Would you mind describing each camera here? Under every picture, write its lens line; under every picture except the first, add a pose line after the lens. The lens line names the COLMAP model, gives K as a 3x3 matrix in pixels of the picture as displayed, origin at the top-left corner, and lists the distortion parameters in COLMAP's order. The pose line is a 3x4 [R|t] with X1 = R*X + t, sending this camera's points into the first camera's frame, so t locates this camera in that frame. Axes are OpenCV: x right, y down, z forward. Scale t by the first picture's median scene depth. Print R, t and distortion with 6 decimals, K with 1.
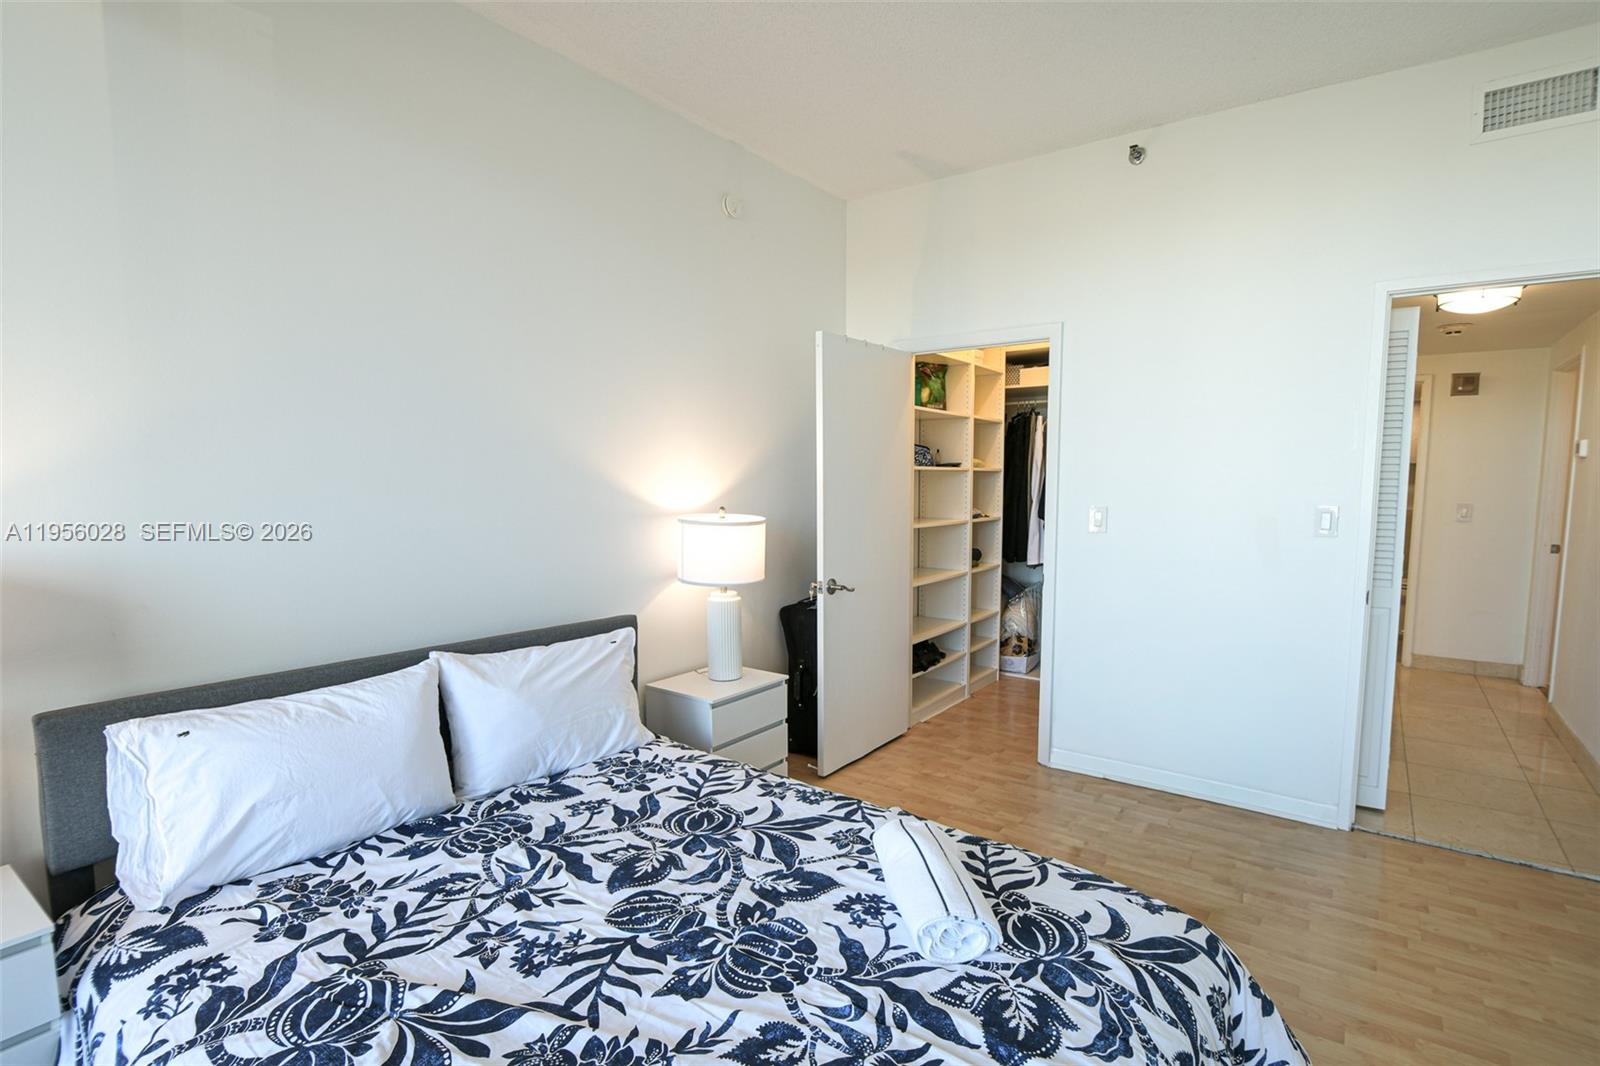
lens RADIAL K [[767.9, 0, 805.3], [0, 767.9, 539.1], [0, 0, 1]] dist [0.000585, -0.007530]
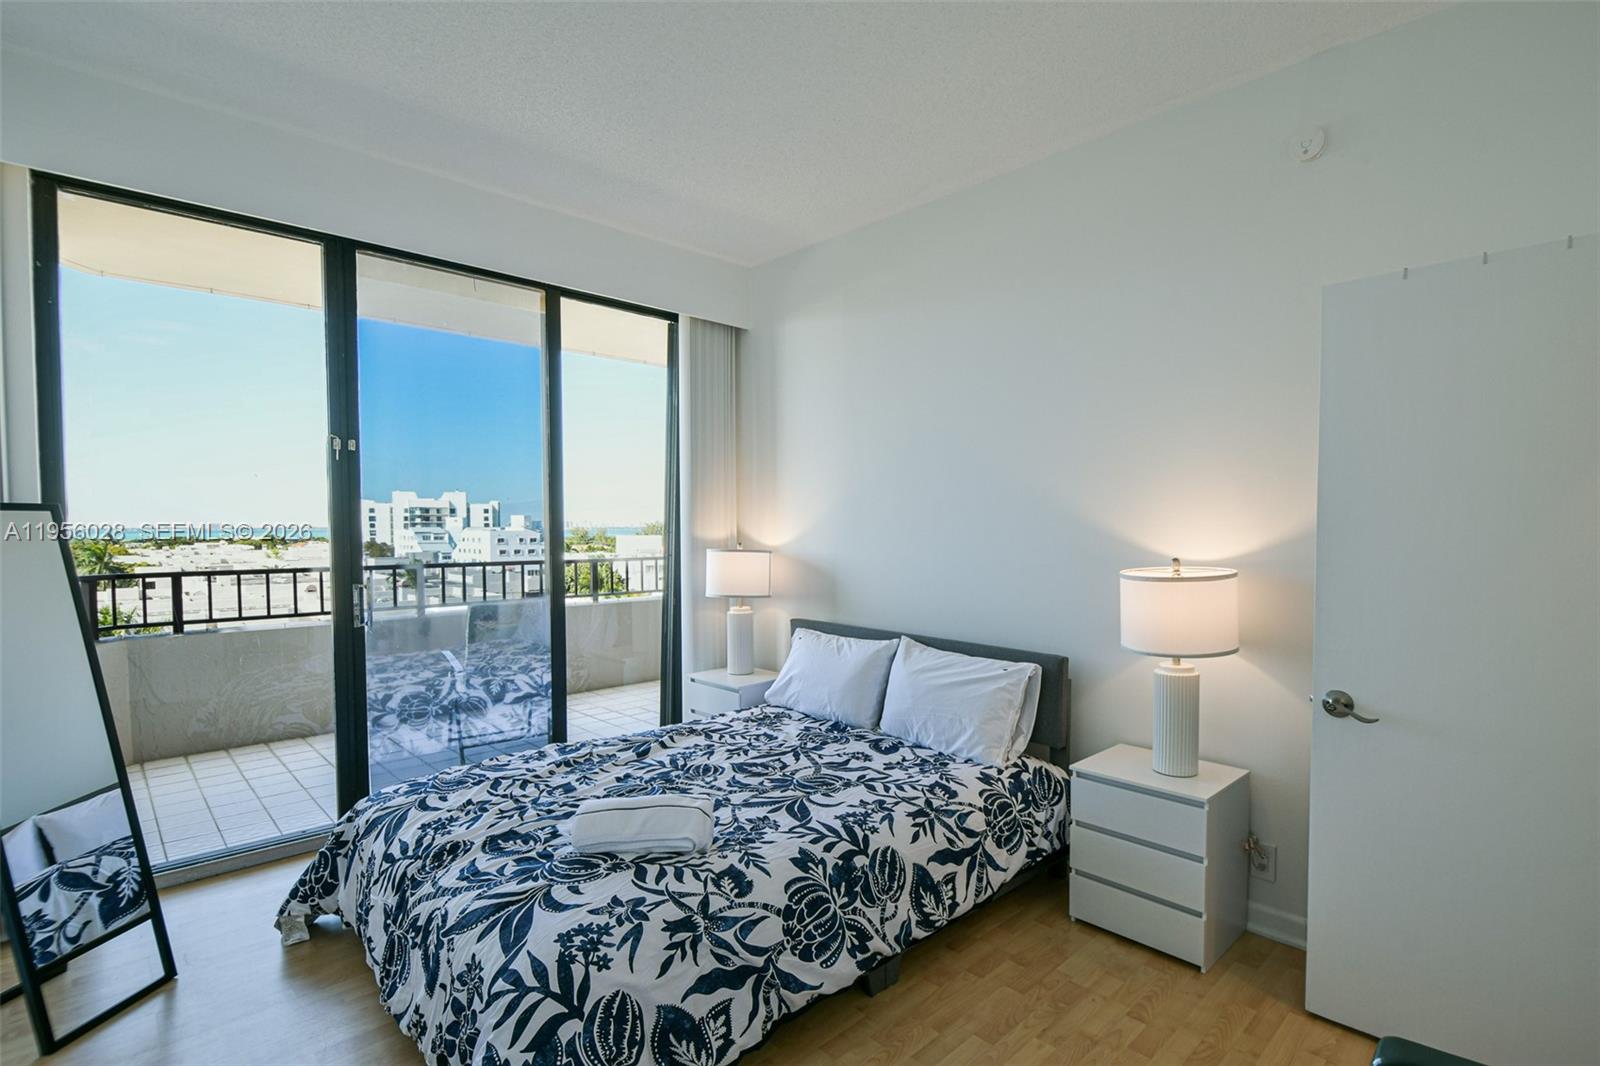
lens RADIAL K [[767.9, 0, 835.1], [0, 767.9, 557.8], [0, 0, 1]] dist [0.000585, -0.007530]
pose [[-0.159445, 0.040312, -0.986383, 1.213637], [-0.075359, 0.995754, 0.052877, -0.087426], [0.984326, 0.082764, -0.155730, 1.293618]]
